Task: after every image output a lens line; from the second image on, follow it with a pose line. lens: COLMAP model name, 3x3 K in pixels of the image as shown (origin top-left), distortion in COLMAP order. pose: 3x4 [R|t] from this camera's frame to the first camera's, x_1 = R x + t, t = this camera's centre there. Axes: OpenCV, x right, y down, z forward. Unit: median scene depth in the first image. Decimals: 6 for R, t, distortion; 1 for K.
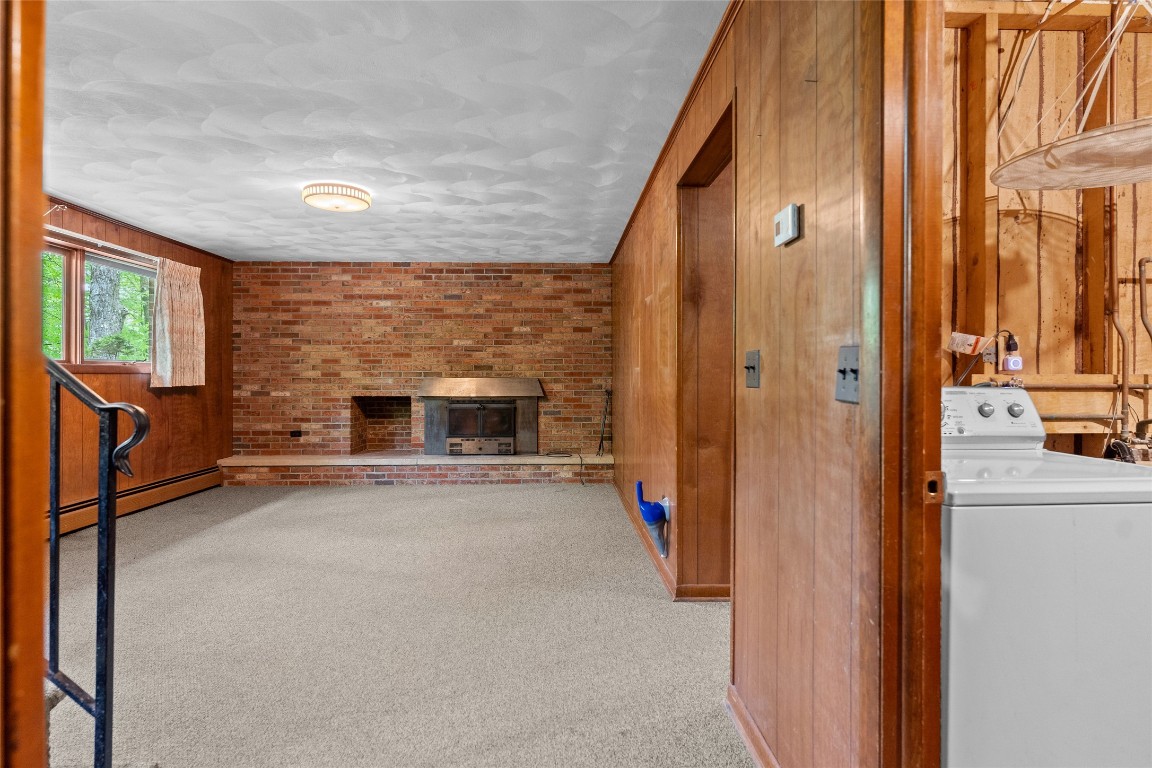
lens RADIAL K [[640.0, 0, 575.6], [0, 640.0, 378.3], [0, 0, 1]] dist [-0.000772, 0.000414]
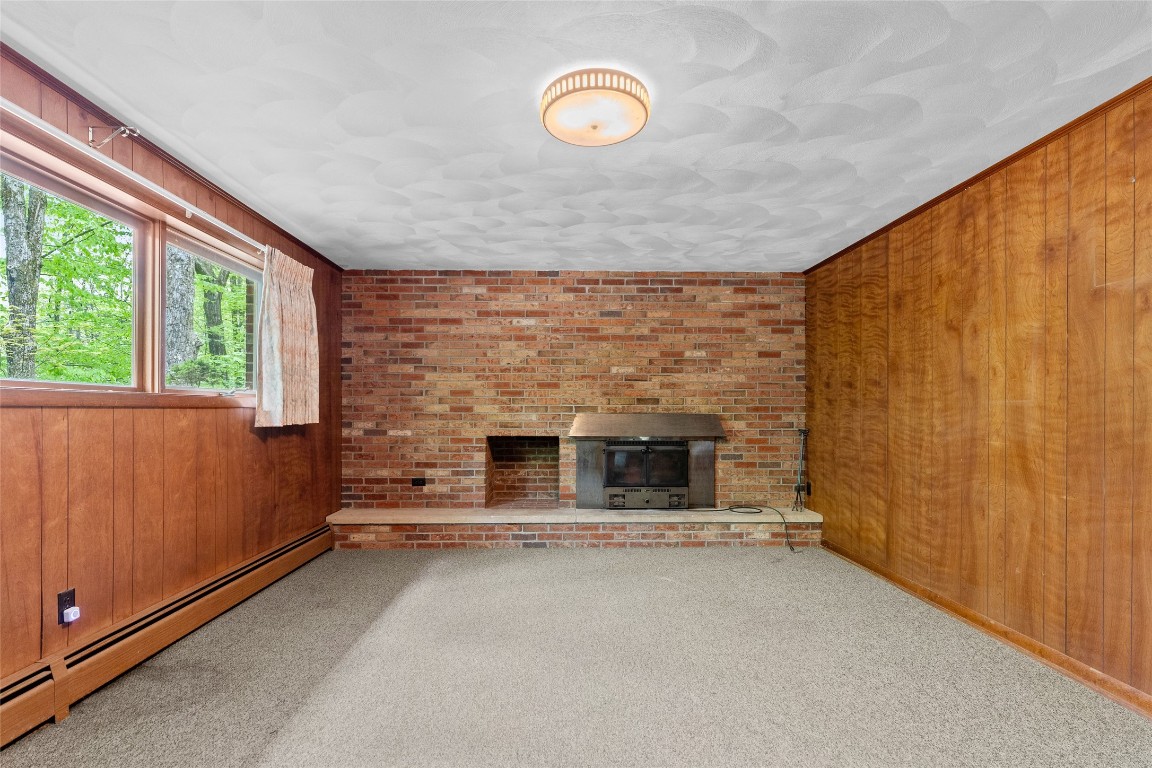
lens RADIAL K [[502.9, 0, 528.9], [0, 502.9, 412.7], [0, 0, 1]] dist [0.004503, -0.000471]
pose [[0.999921, 0.001718, -0.012447, -0.289523], [-0.001686, 0.999995, 0.002568, -0.003266], [0.012451, -0.002547, 0.999919, 0.362855]]
